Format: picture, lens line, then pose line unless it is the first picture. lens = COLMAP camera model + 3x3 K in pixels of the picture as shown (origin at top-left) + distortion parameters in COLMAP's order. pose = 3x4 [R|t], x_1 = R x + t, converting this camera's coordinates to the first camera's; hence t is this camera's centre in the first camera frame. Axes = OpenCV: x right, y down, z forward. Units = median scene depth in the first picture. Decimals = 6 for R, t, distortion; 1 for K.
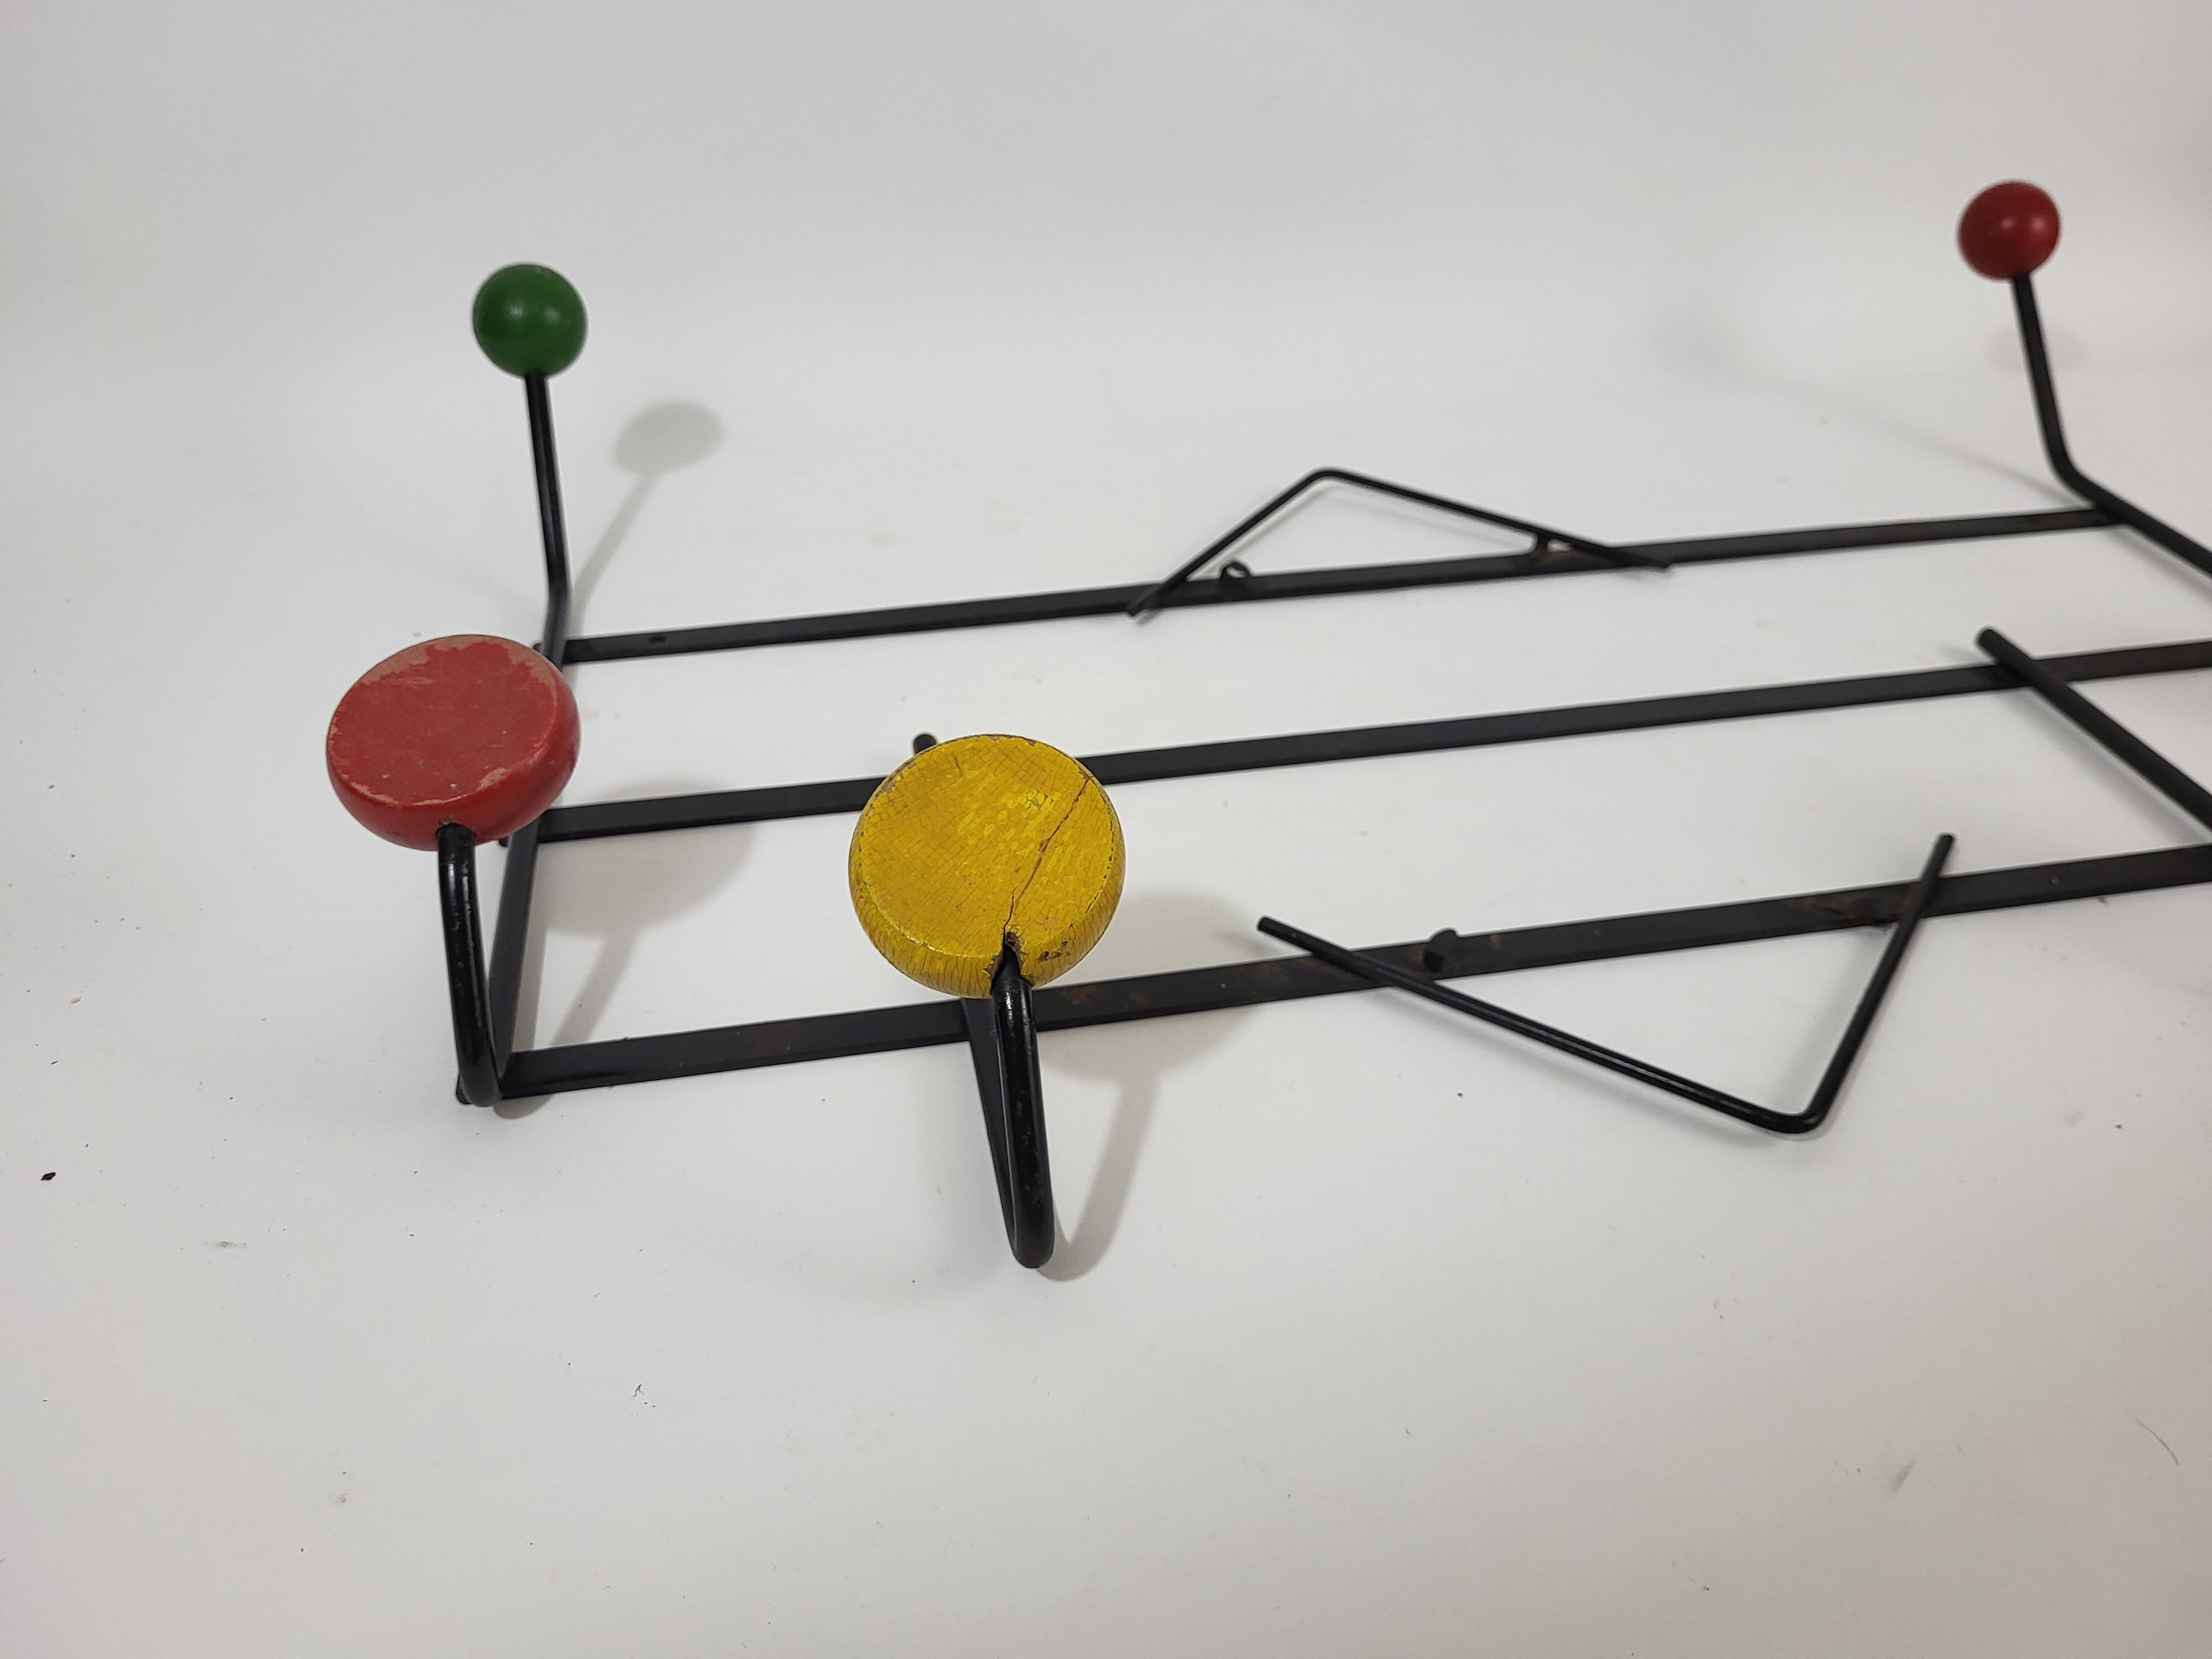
lens RADIAL K [[1704.6, 0, 1102.2], [0, 1704.6, 769.9], [0, 0, 1]] dist [0.018584, -0.004007]
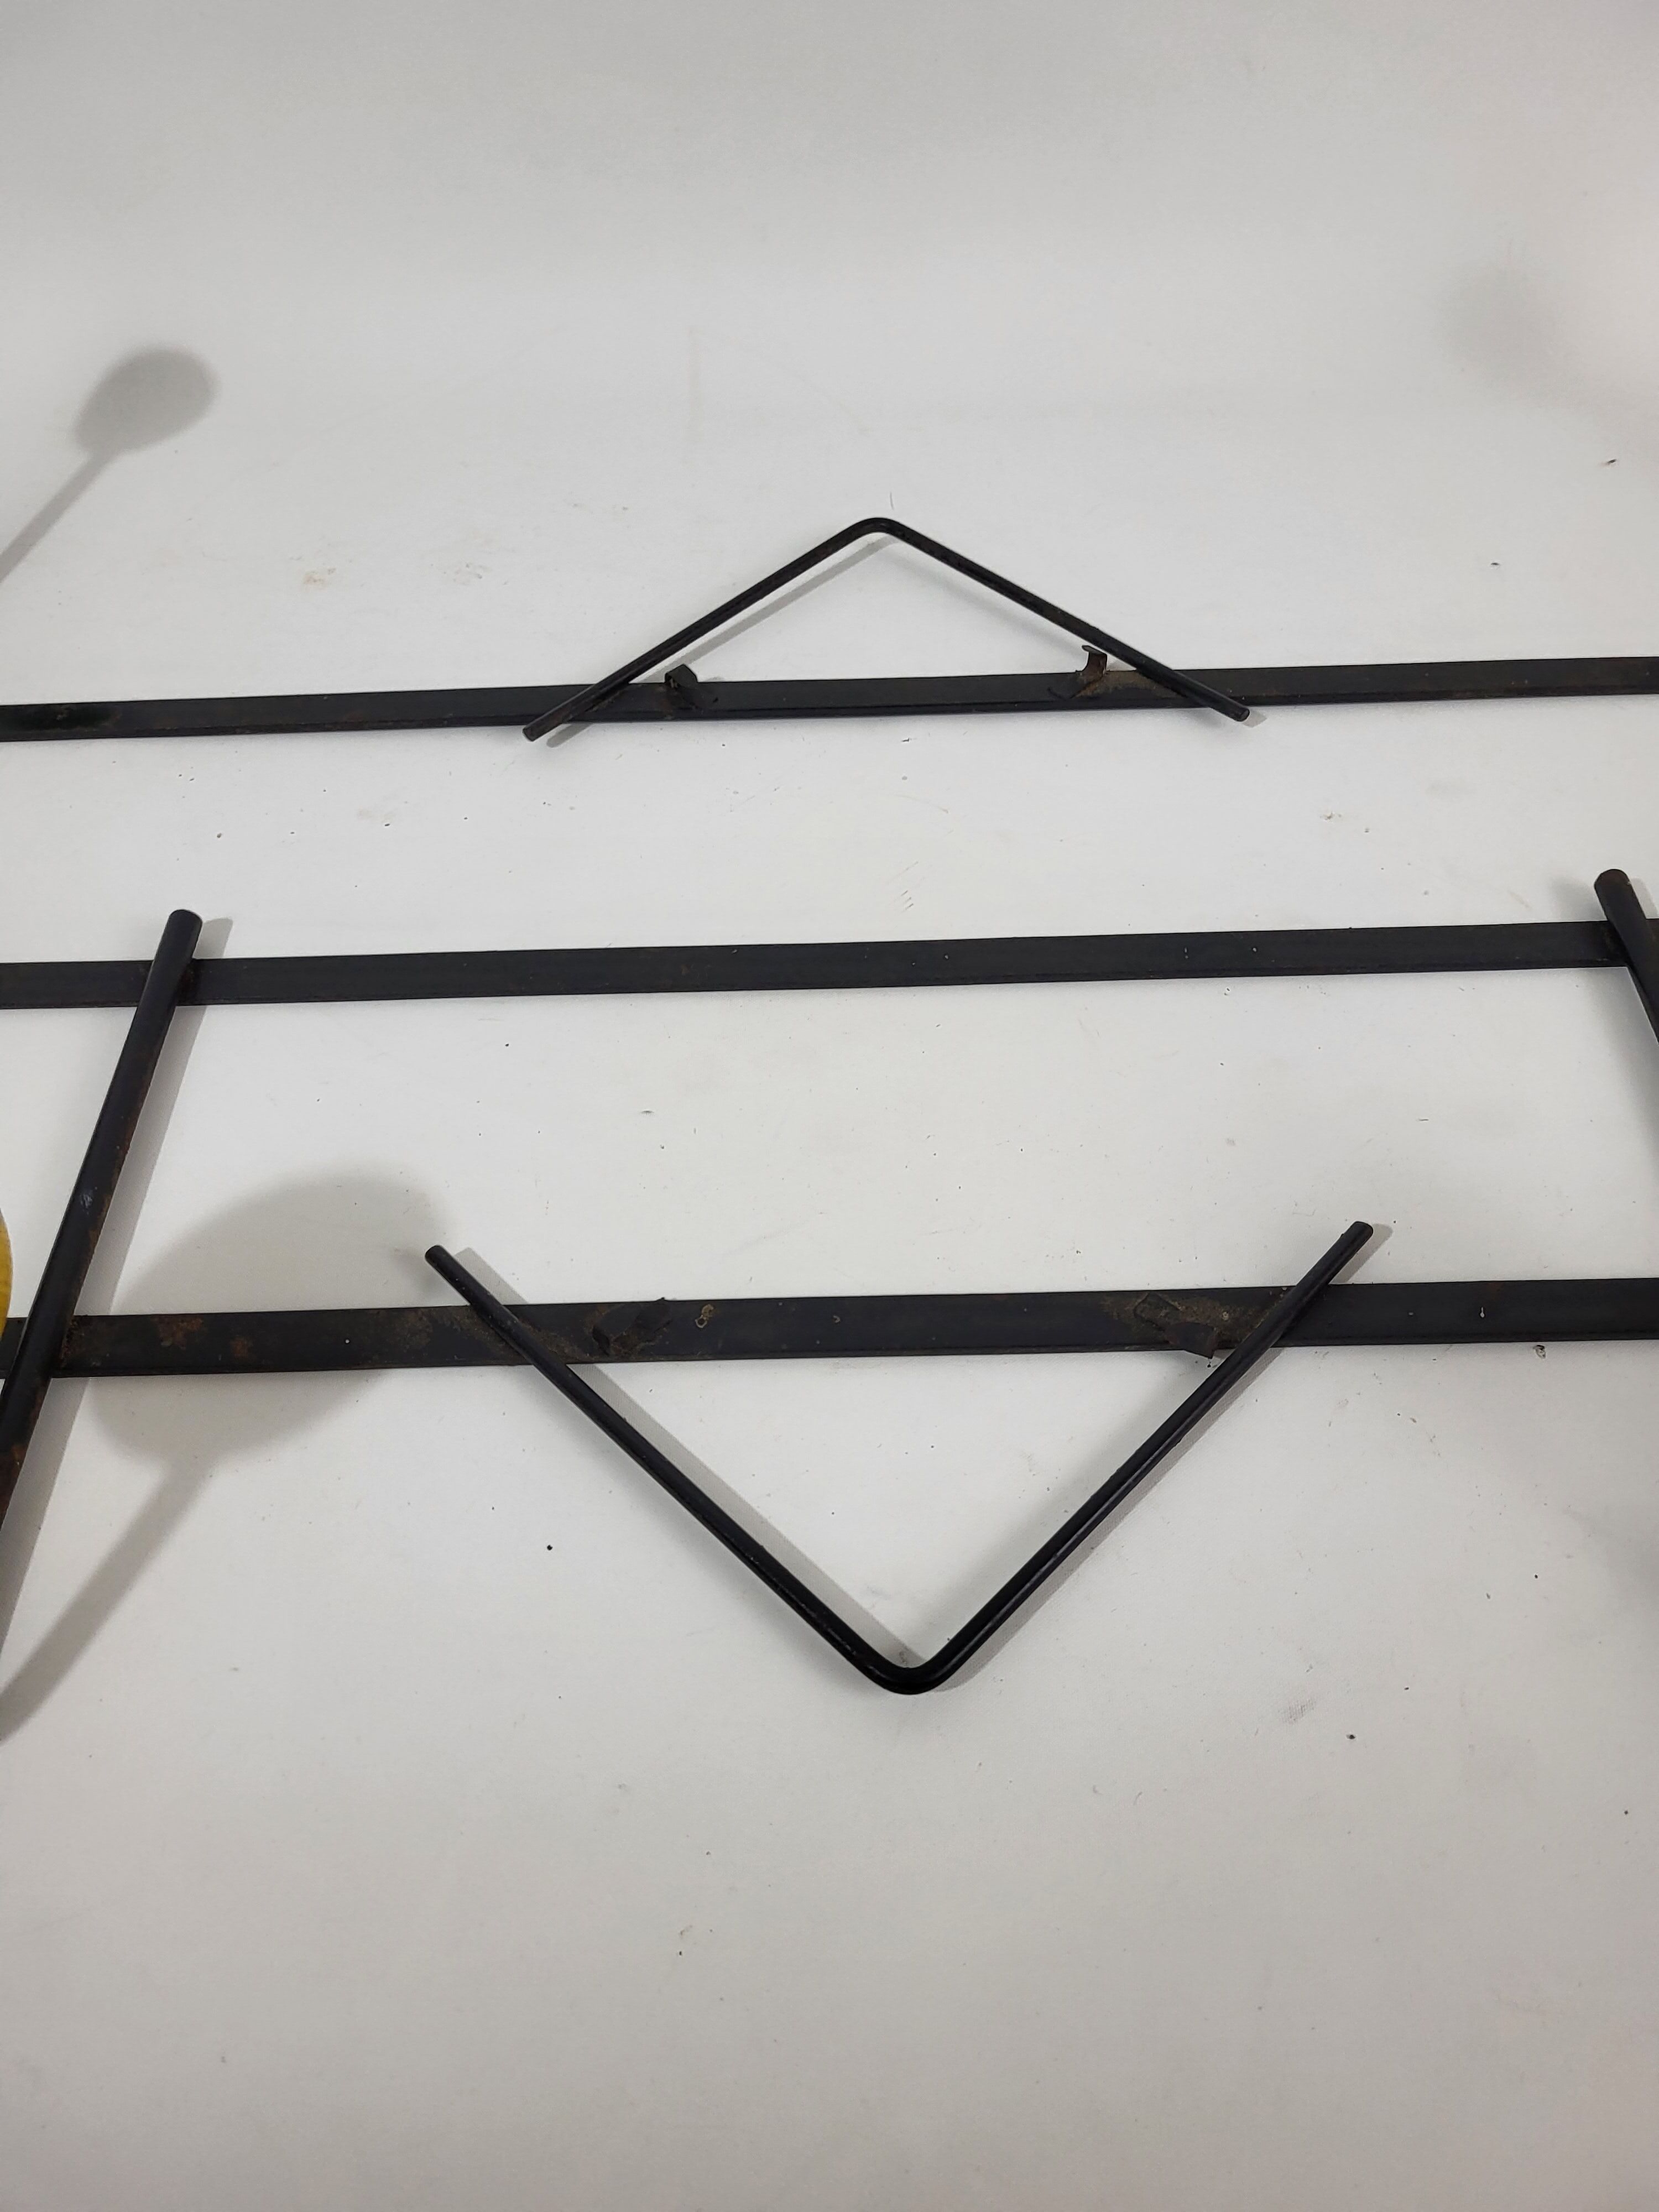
lens RADIAL K [[1704.6, 0, 862.9], [0, 1704.6, 1055.0], [0, 0, 1]] dist [0.018584, -0.004007]
pose [[0.983651, 0.115901, -0.137830, 0.392897], [-0.073114, 0.956476, 0.282504, -0.243265], [0.164574, -0.267808, 0.949312, 0.284788]]
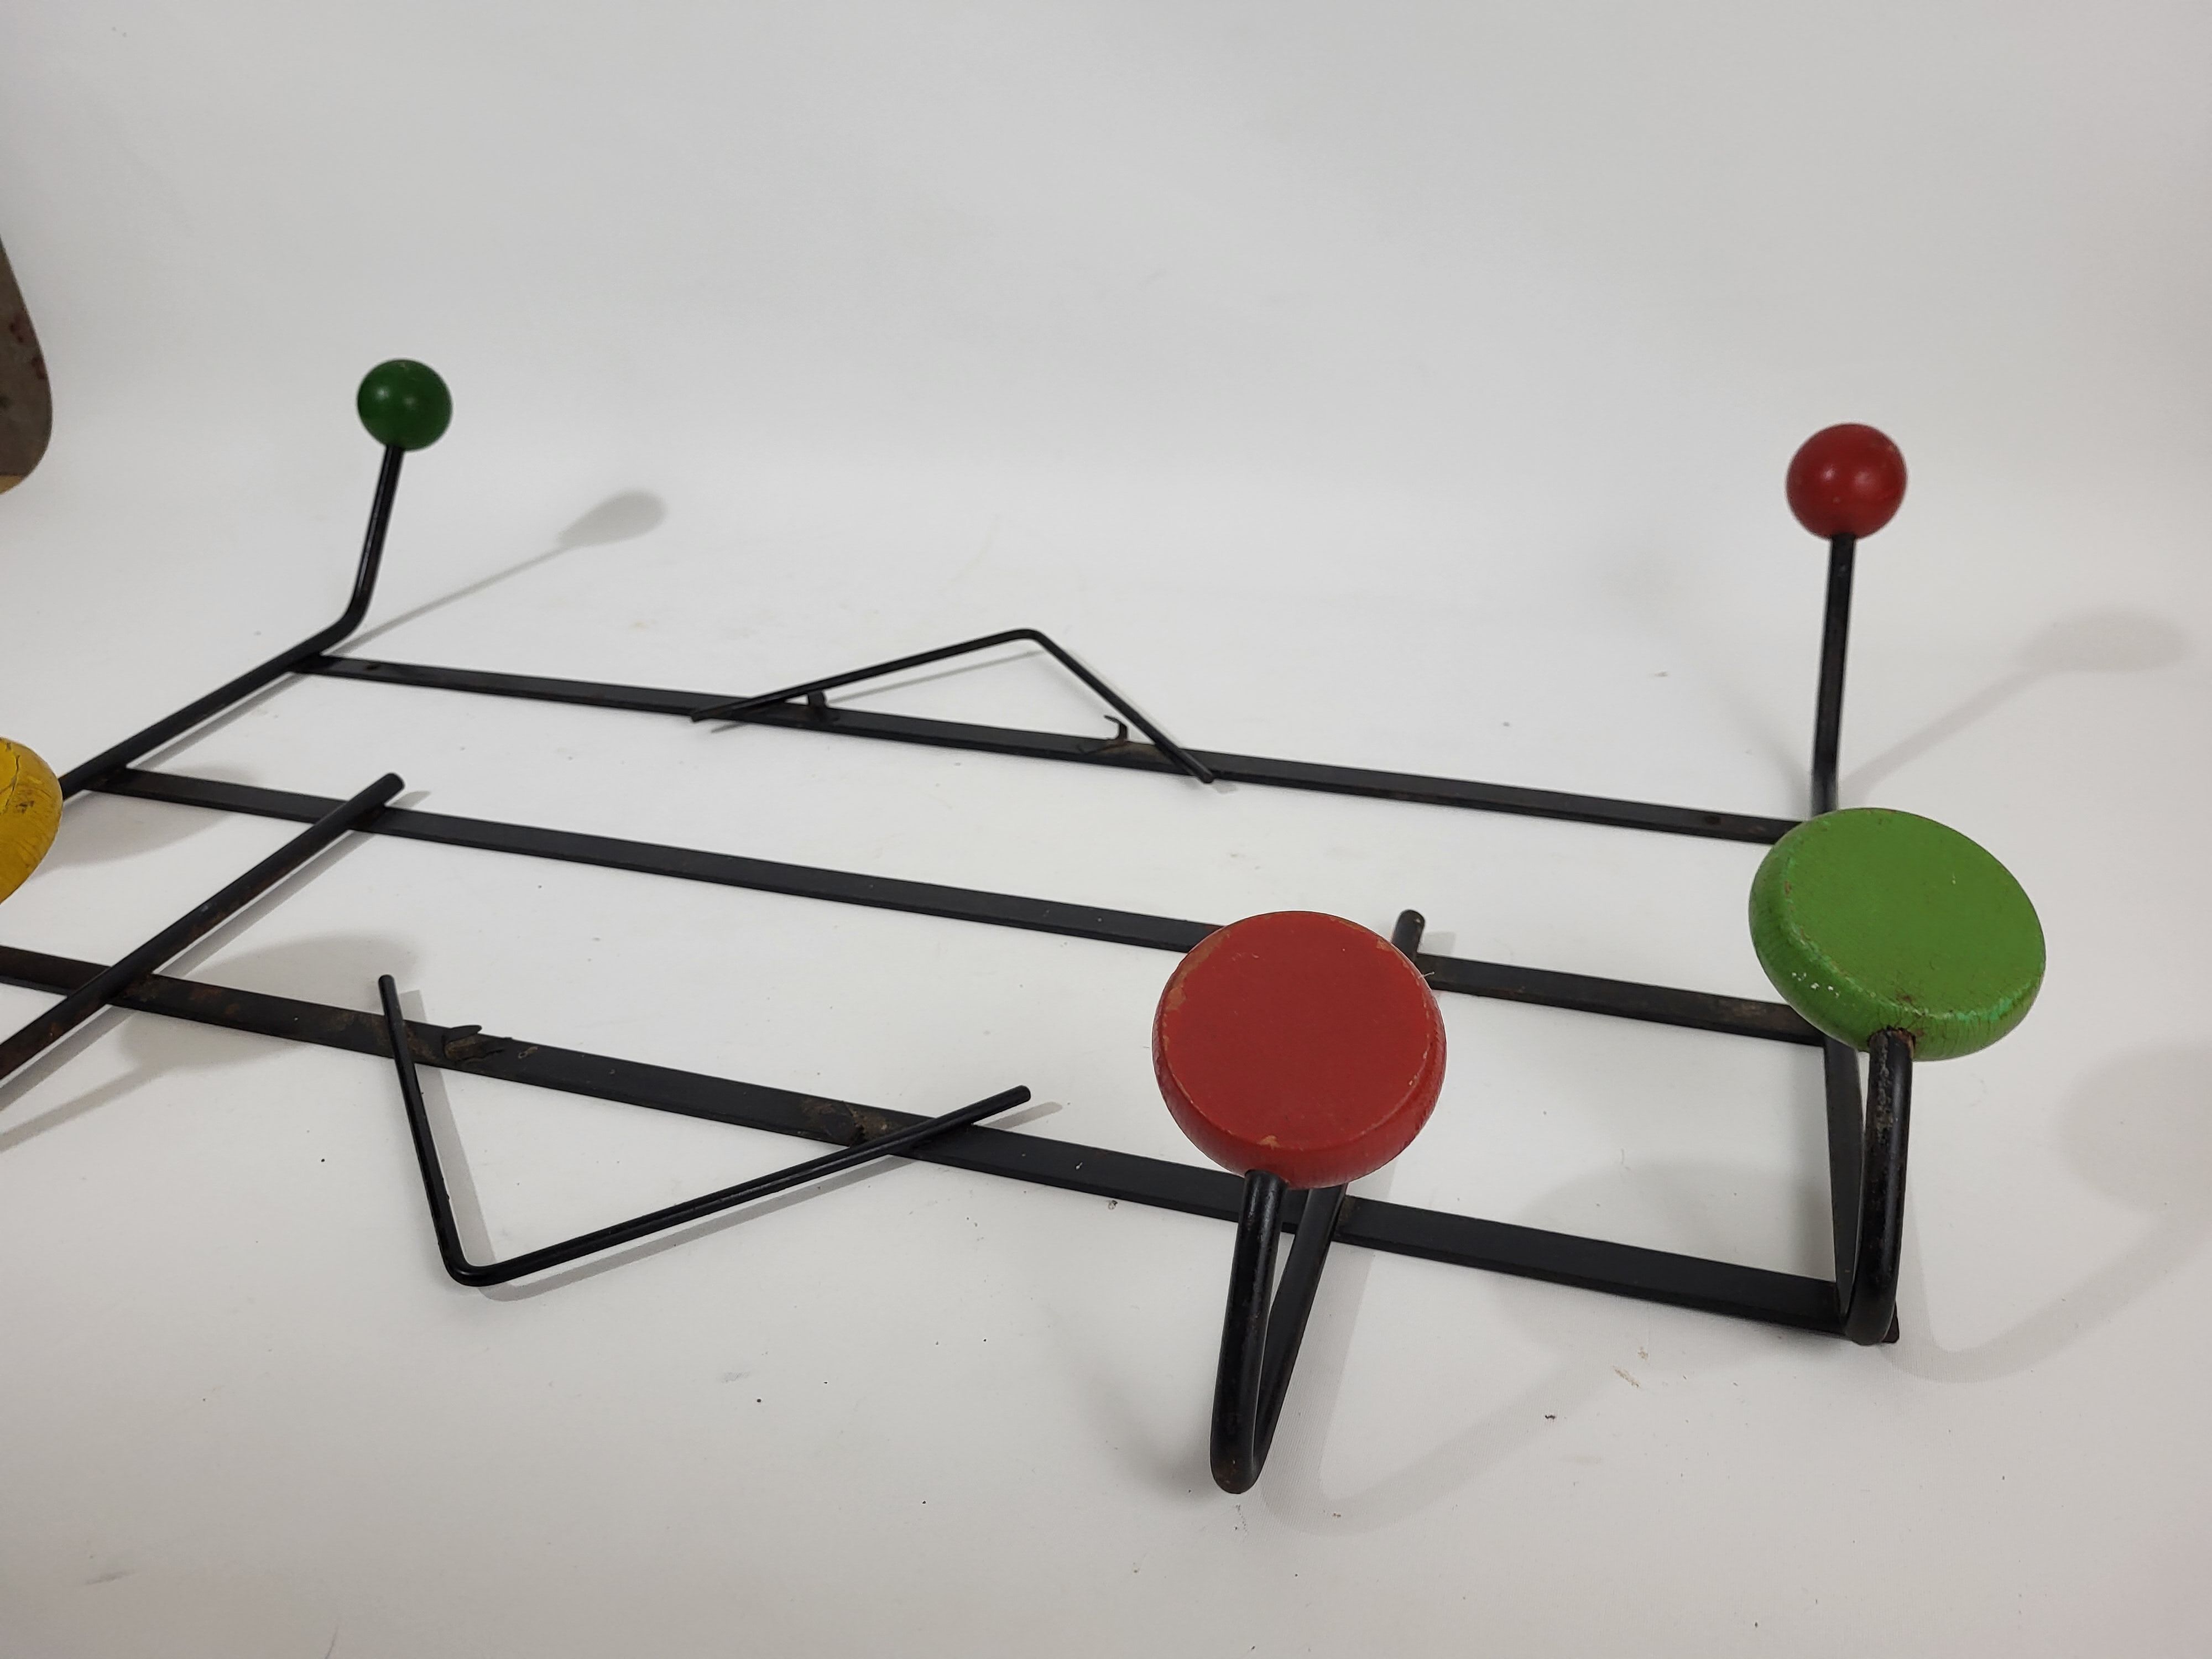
lens RADIAL K [[1732.7, 0, 1108.3], [0, 1732.7, 745.3], [0, 0, 1]] dist [-0.008097, -0.005150]
pose [[0.873604, 0.185968, -0.449702, 0.964710], [-0.229805, 0.972225, -0.044376, -0.113712], [0.428959, 0.142110, 0.892076, 0.186905]]
